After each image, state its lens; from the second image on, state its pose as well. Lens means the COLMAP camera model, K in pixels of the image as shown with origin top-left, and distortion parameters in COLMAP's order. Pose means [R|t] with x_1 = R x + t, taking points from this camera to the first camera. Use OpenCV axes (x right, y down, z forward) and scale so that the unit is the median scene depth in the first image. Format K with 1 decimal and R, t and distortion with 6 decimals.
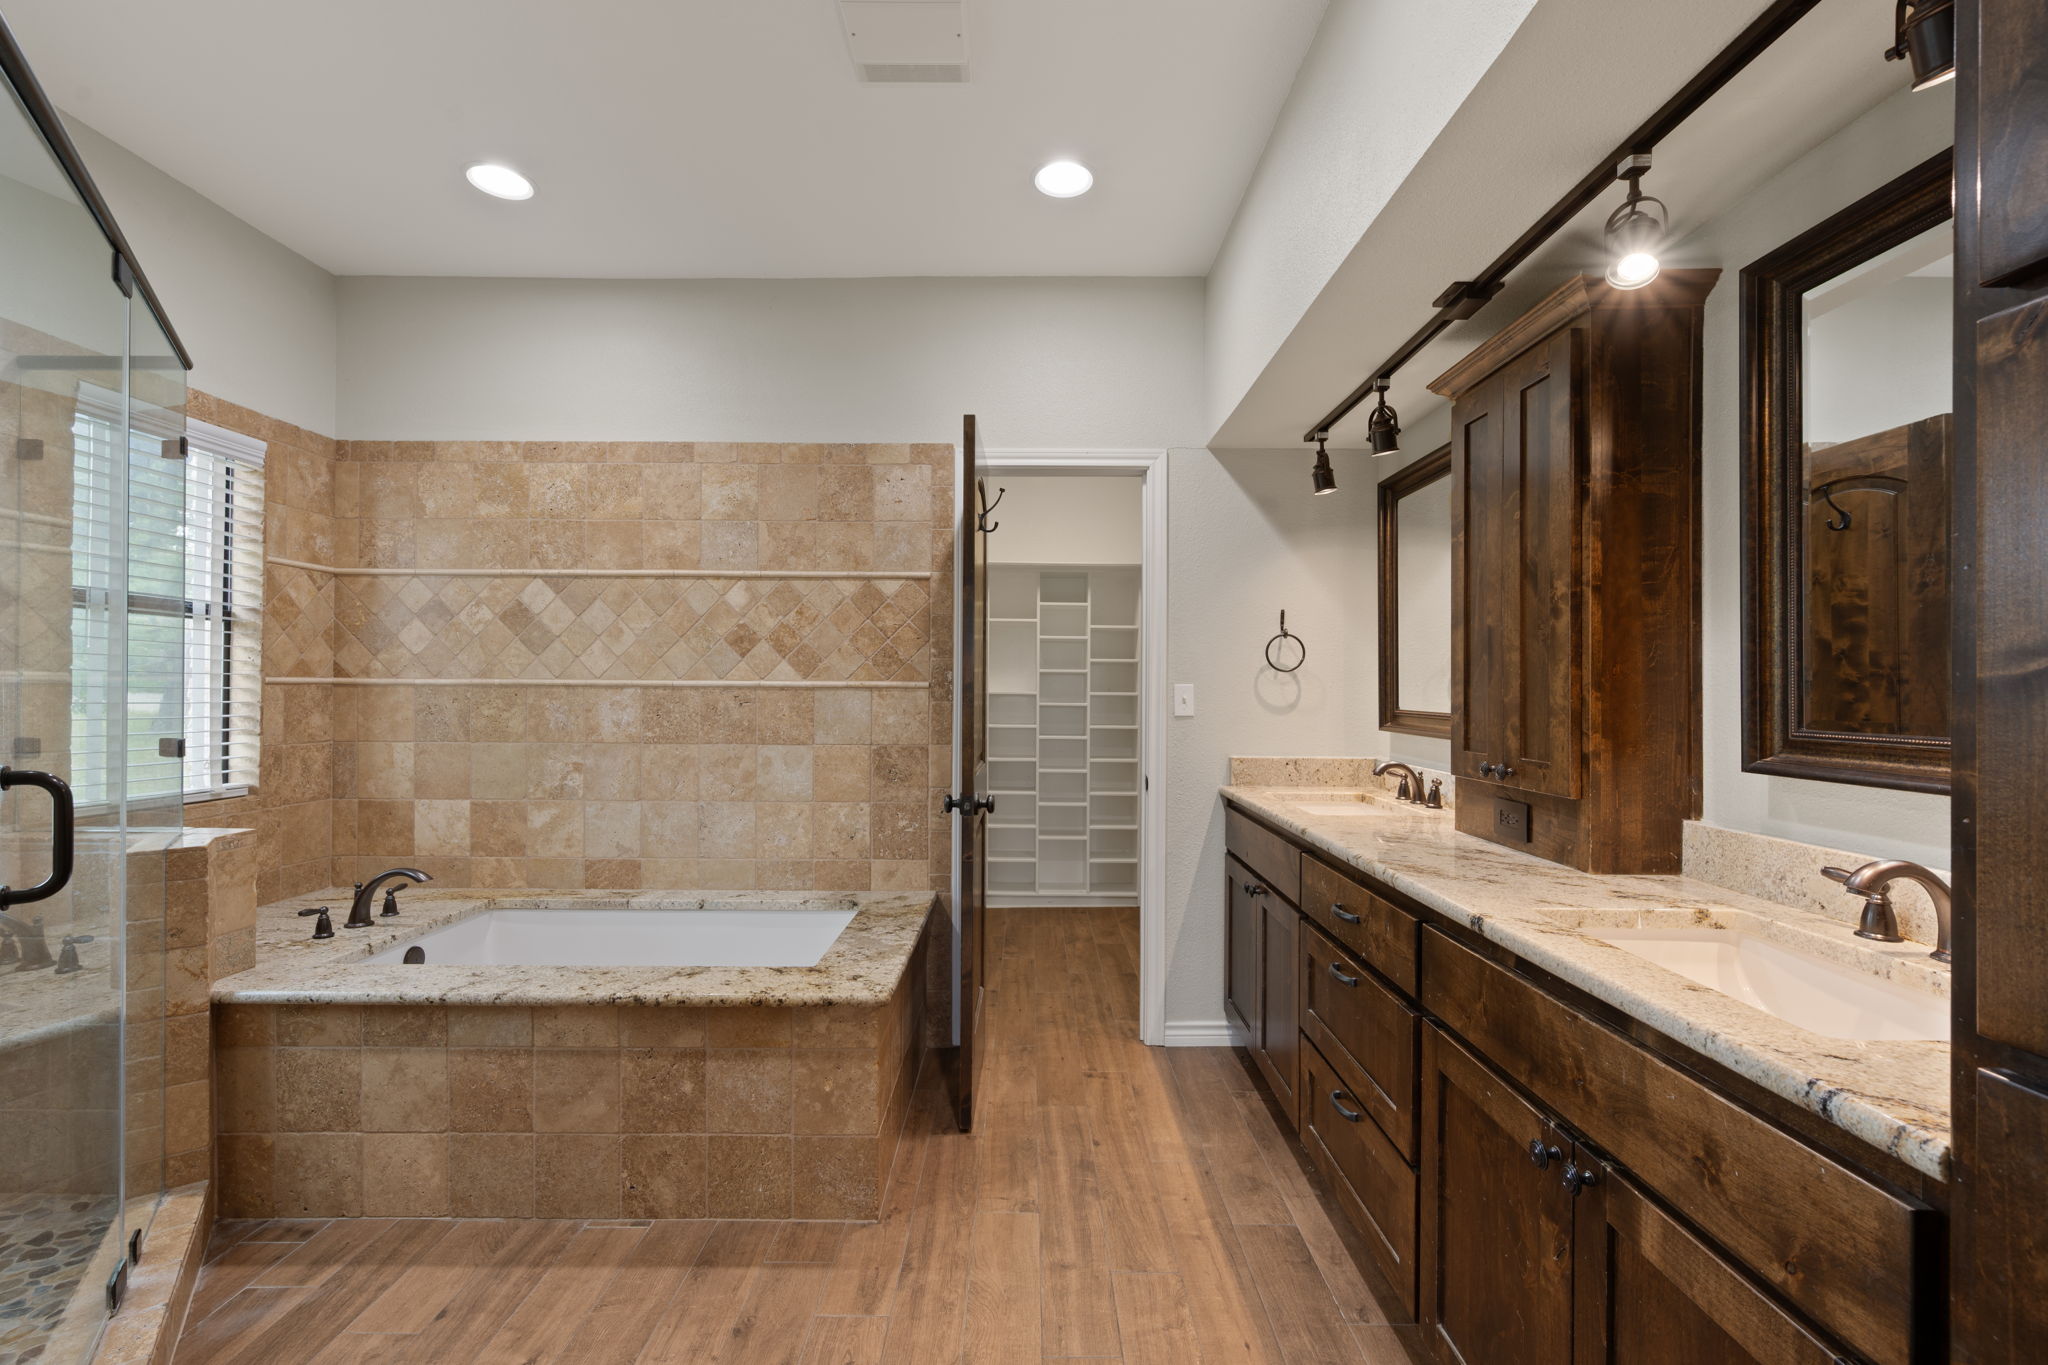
lens RADIAL K [[922.2, 0, 1022.3], [0, 922.2, 682.5], [0, 0, 1]] dist [0.002182, 0.000095]
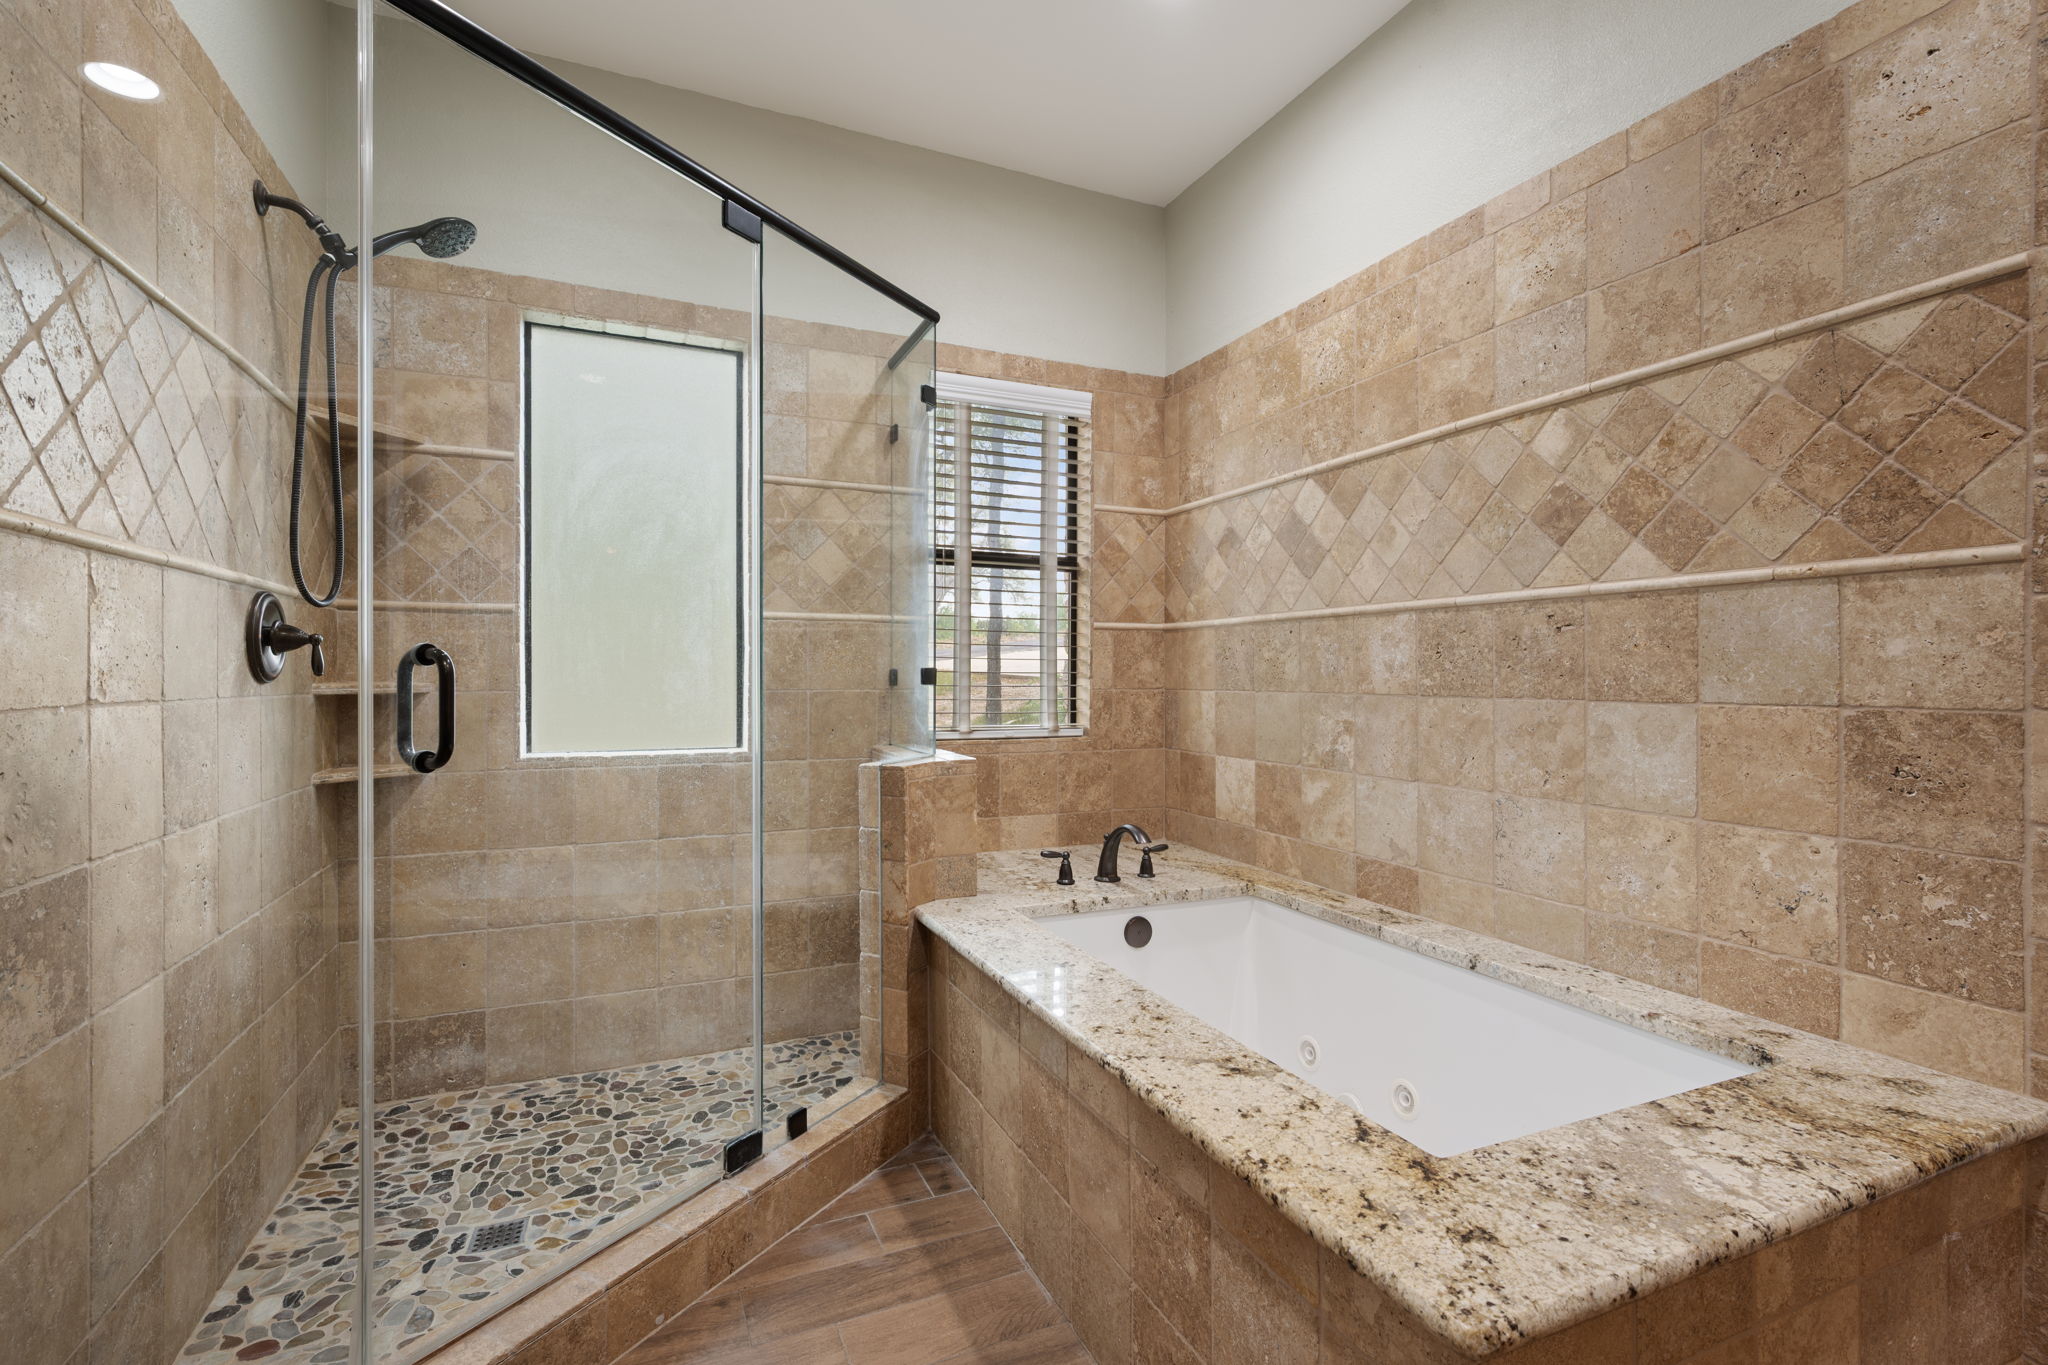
lens RADIAL K [[922.2, 0, 1025.1], [0, 922.2, 681.3], [0, 0, 1]] dist [0.002182, 0.000095]
pose [[0.400719, -0.001222, -0.916200, 0.082213], [0.004691, 0.999989, 0.000718, 0.053908], [0.916189, -0.004586, 0.400720, 0.475475]]
